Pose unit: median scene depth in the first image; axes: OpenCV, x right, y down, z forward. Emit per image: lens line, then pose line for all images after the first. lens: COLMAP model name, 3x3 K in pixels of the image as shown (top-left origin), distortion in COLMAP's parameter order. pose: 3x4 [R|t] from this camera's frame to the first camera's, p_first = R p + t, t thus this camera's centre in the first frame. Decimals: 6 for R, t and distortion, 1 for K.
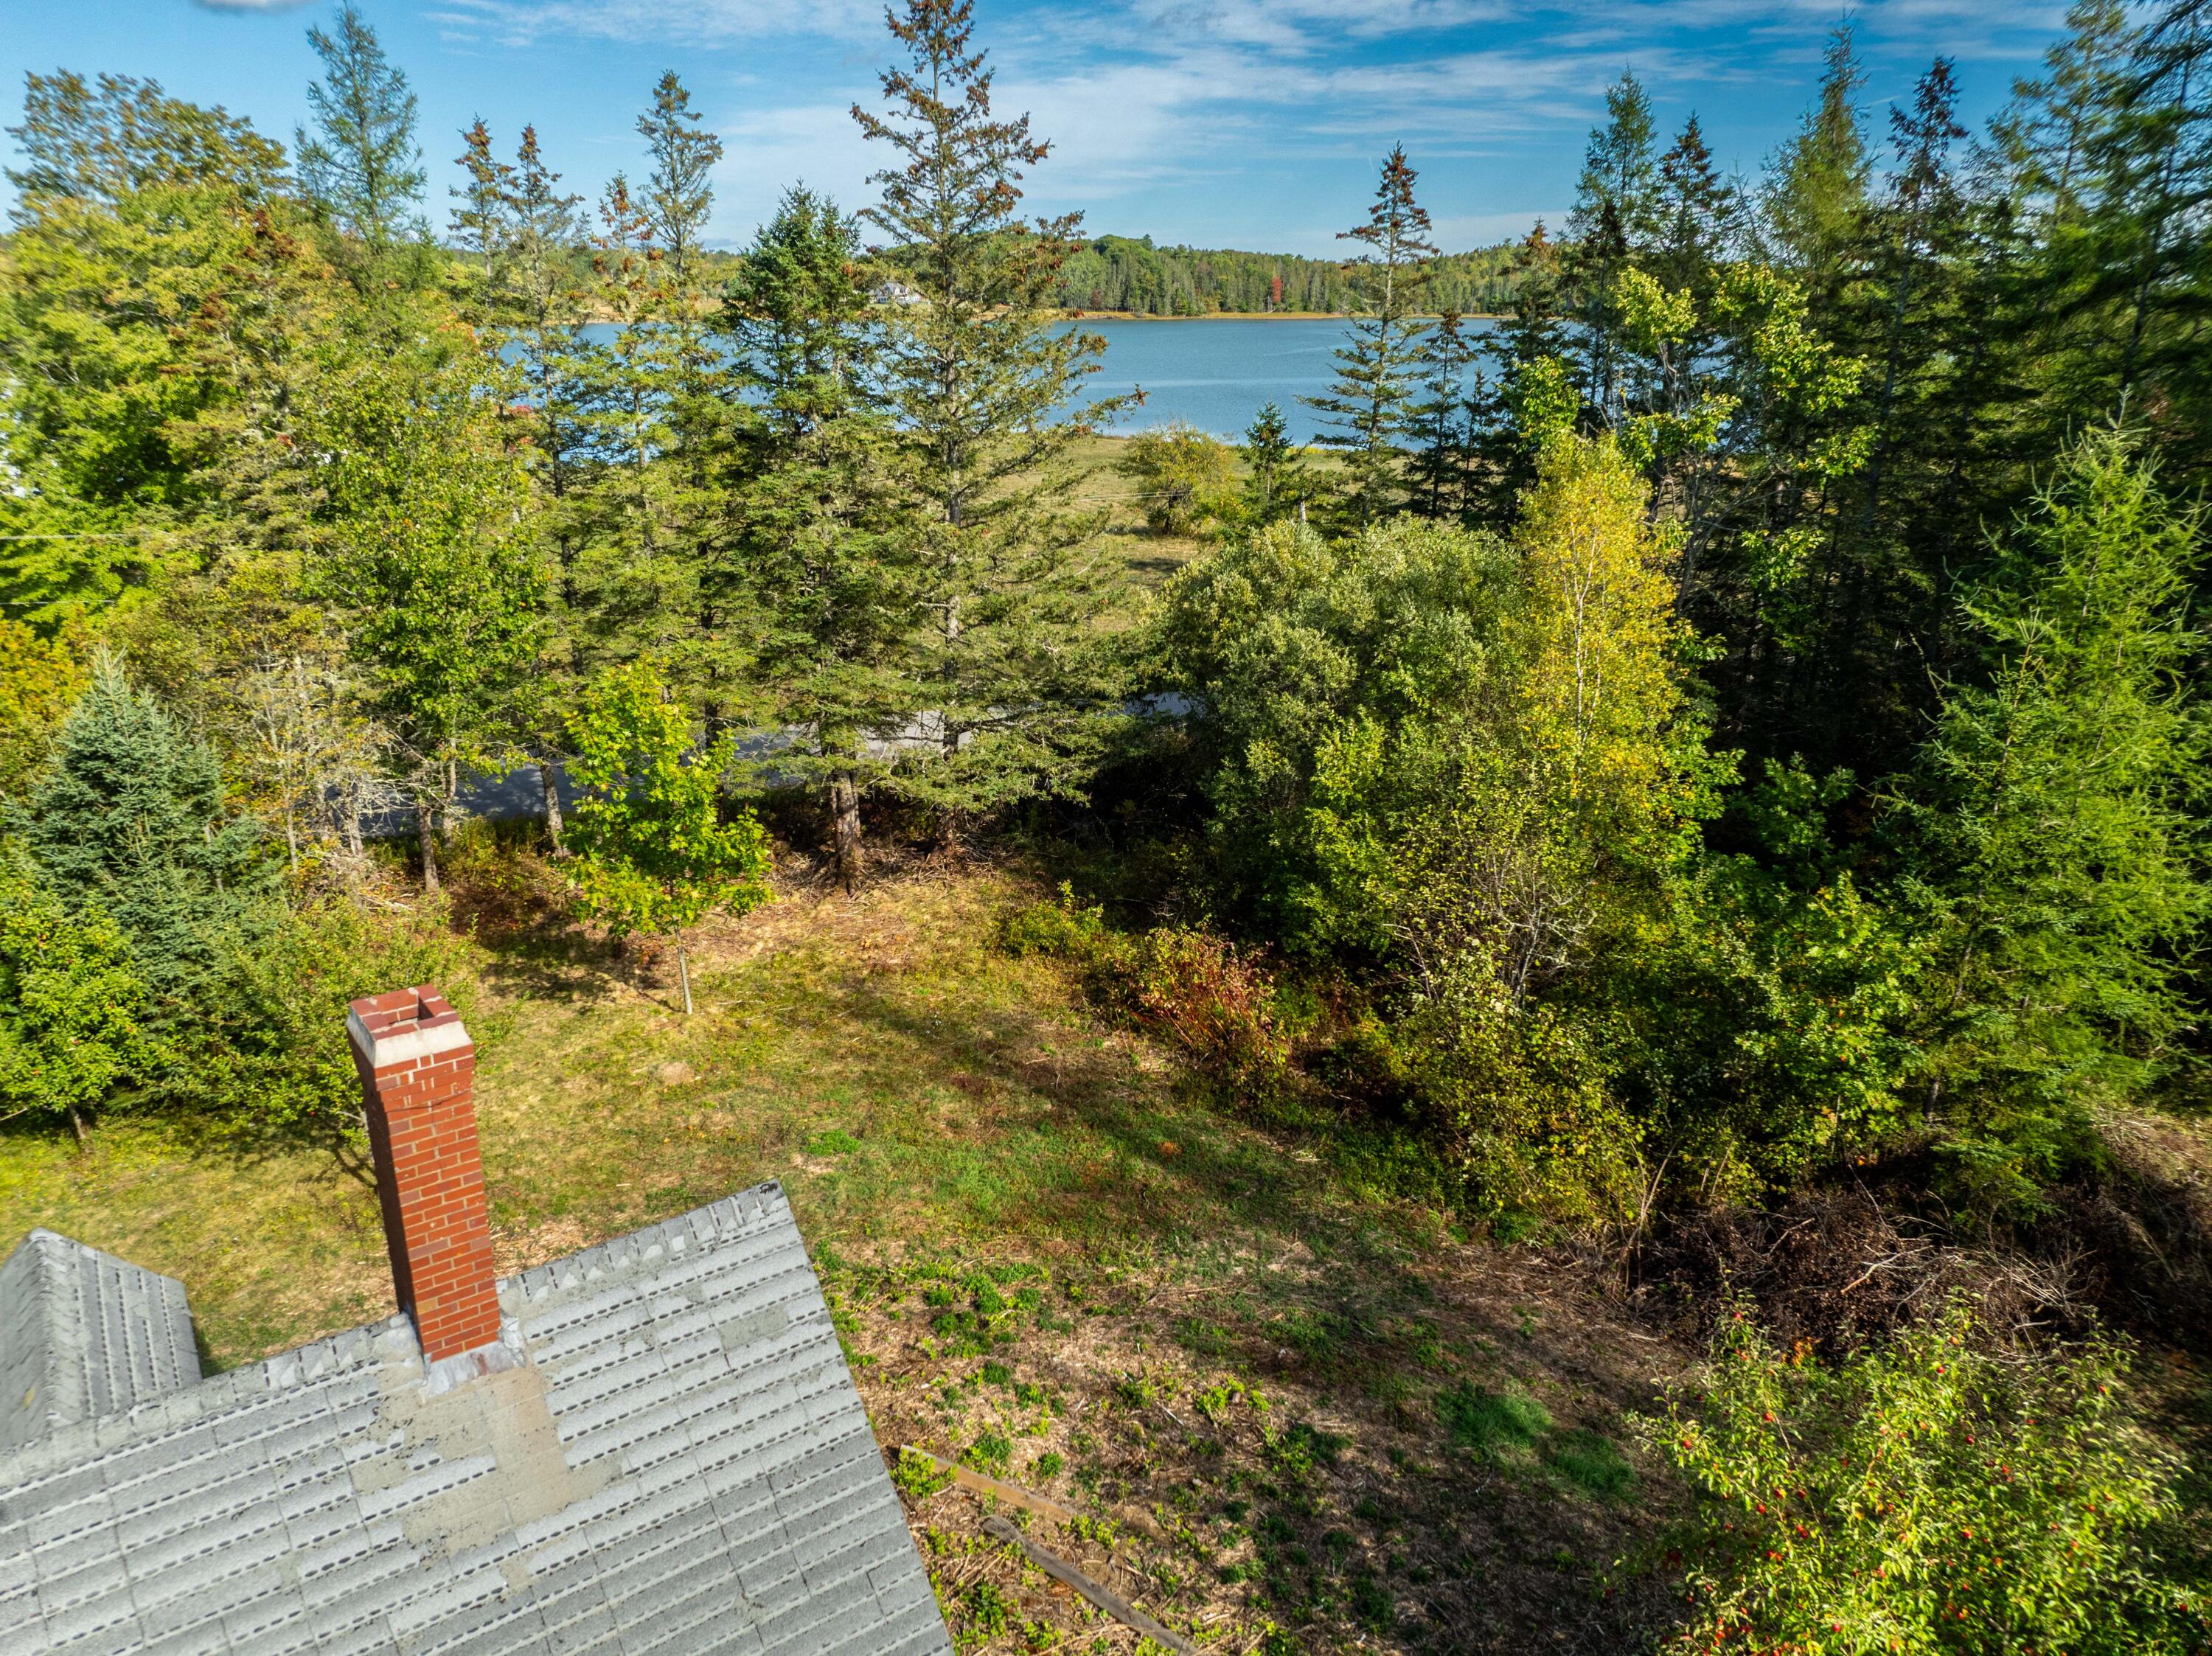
lens RADIAL K [[1551.5, 0, 1106.0], [0, 1551.5, 828.0], [0, 0, 1]] dist [-0.003955, -0.066790]
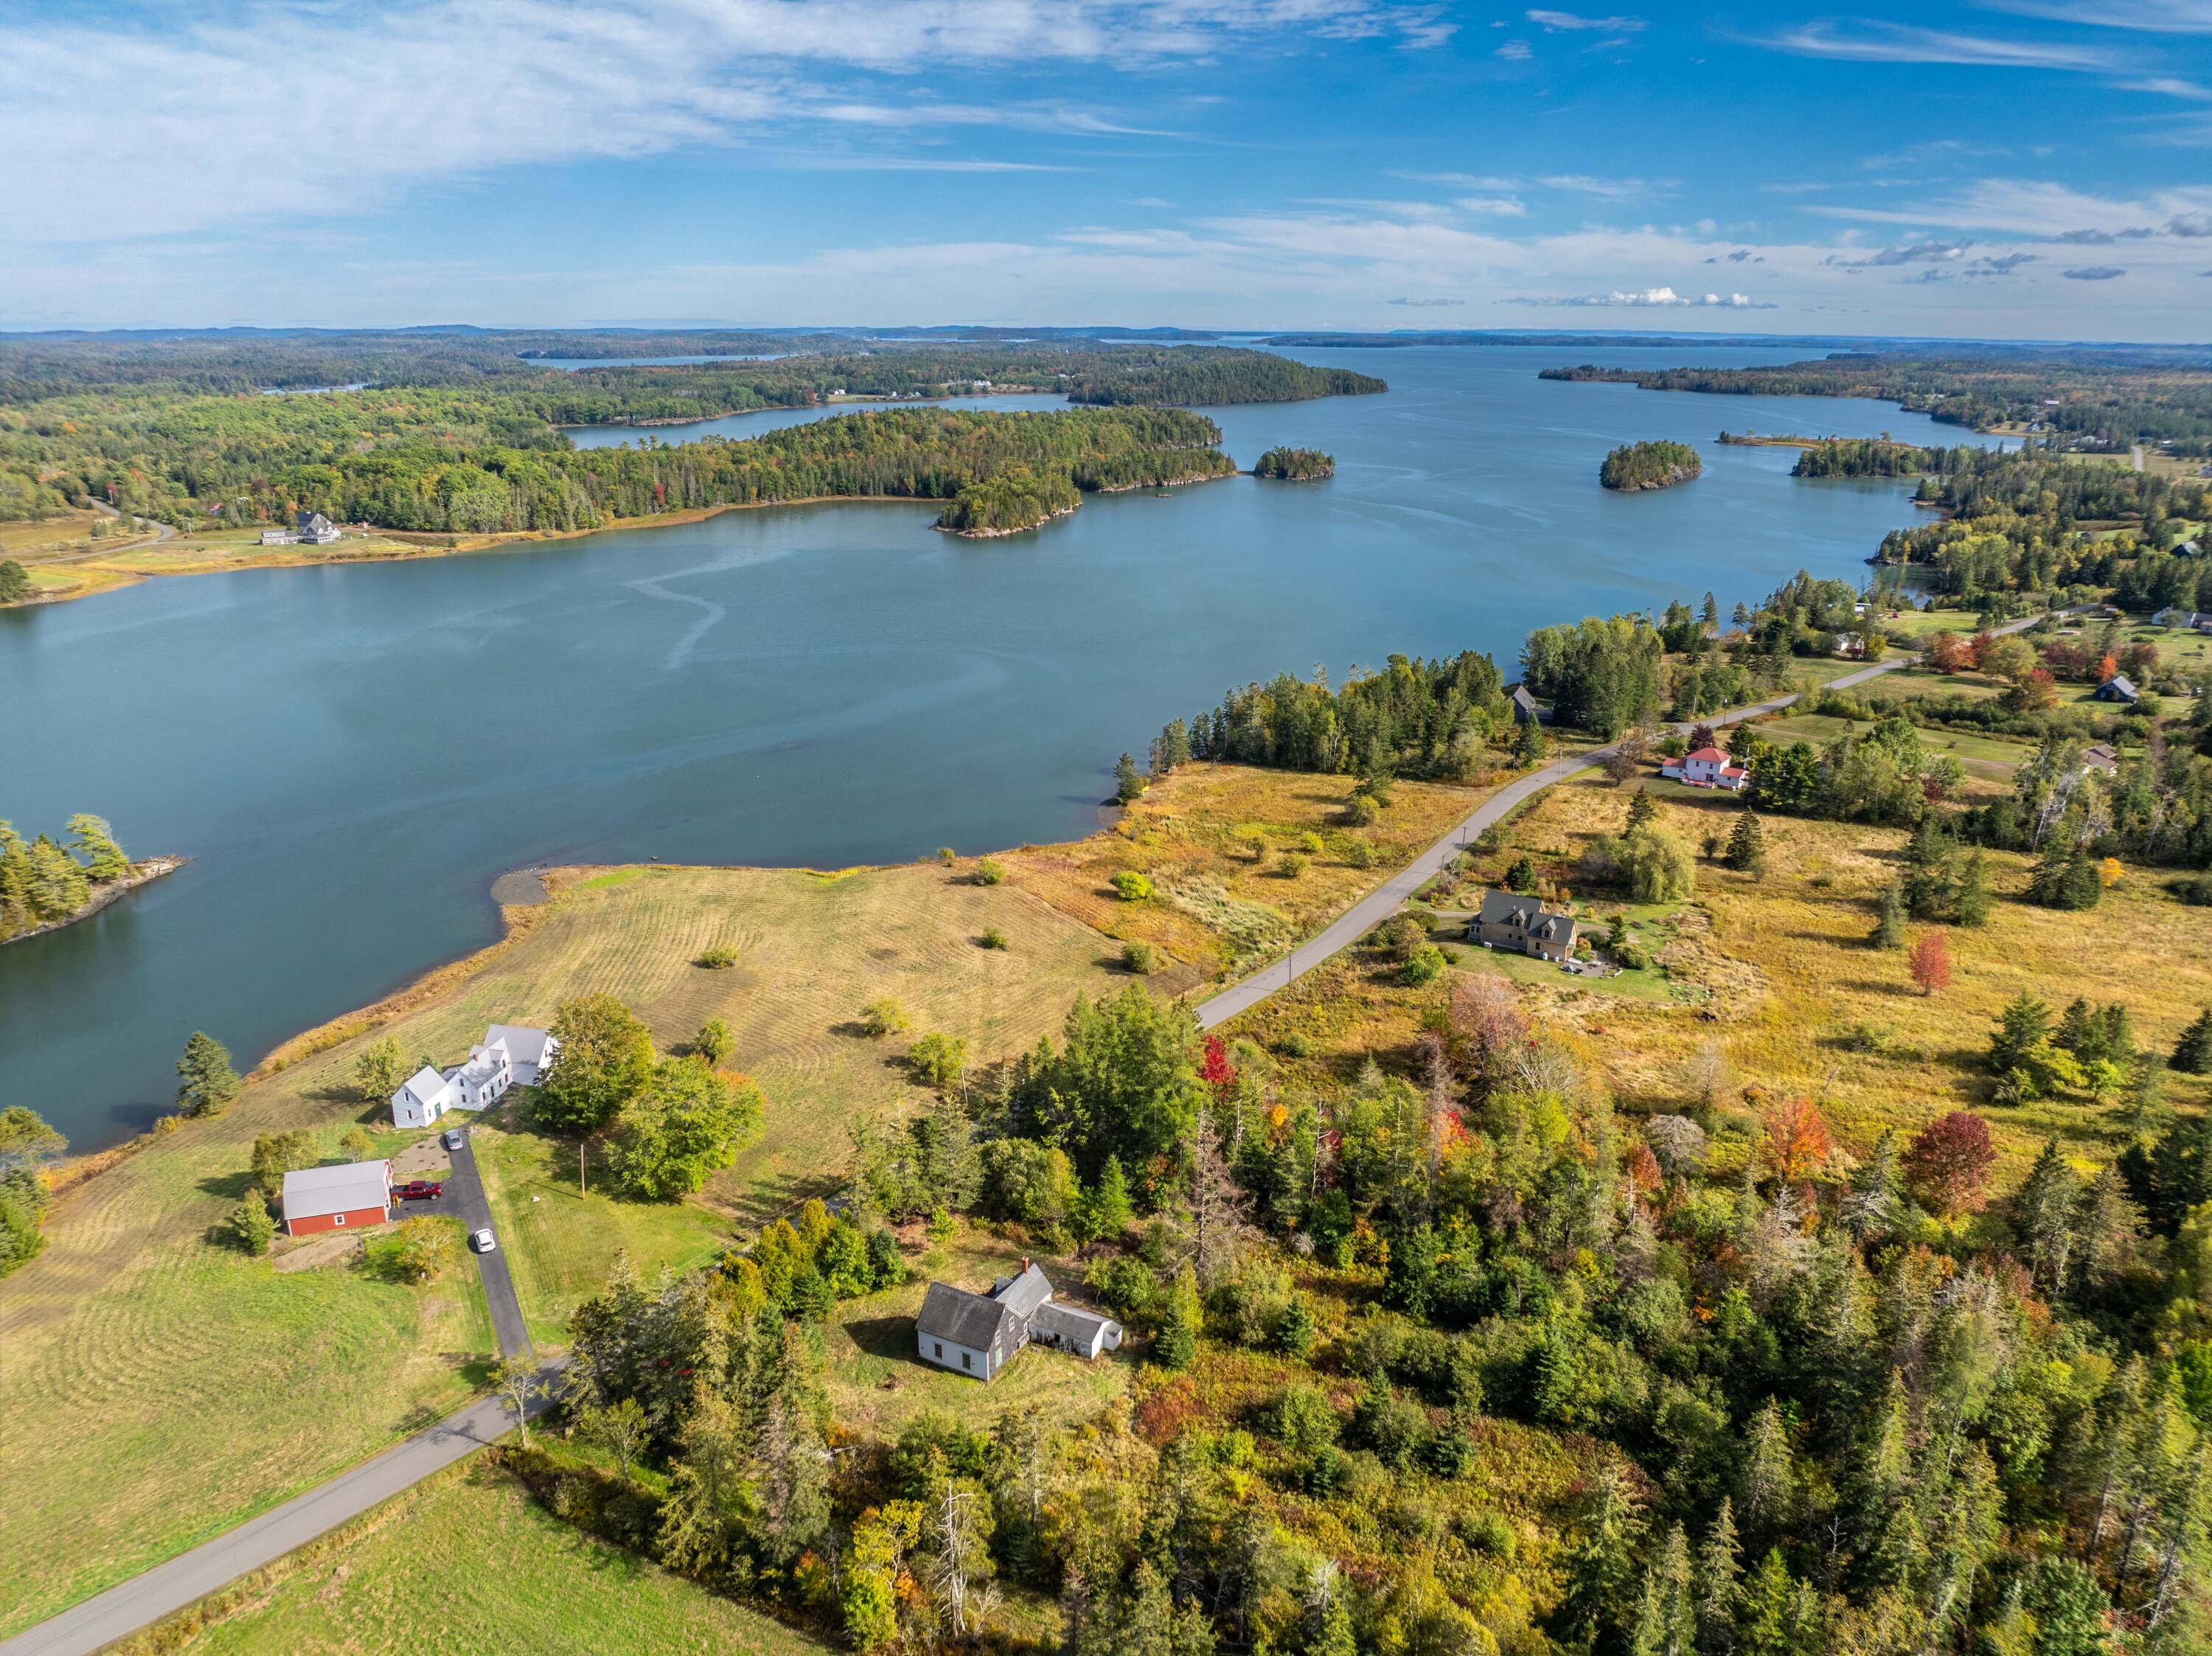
lens RADIAL K [[1551.5, 0, 1106.0], [0, 1551.5, 828.0], [0, 0, 1]] dist [-0.003955, -0.066790]
pose [[0.913317, -0.128178, 0.386551, -1.978731], [0.138750, 0.990327, 0.000557, -1.603301], [-0.382884, 0.053125, 0.922268, -5.564246]]
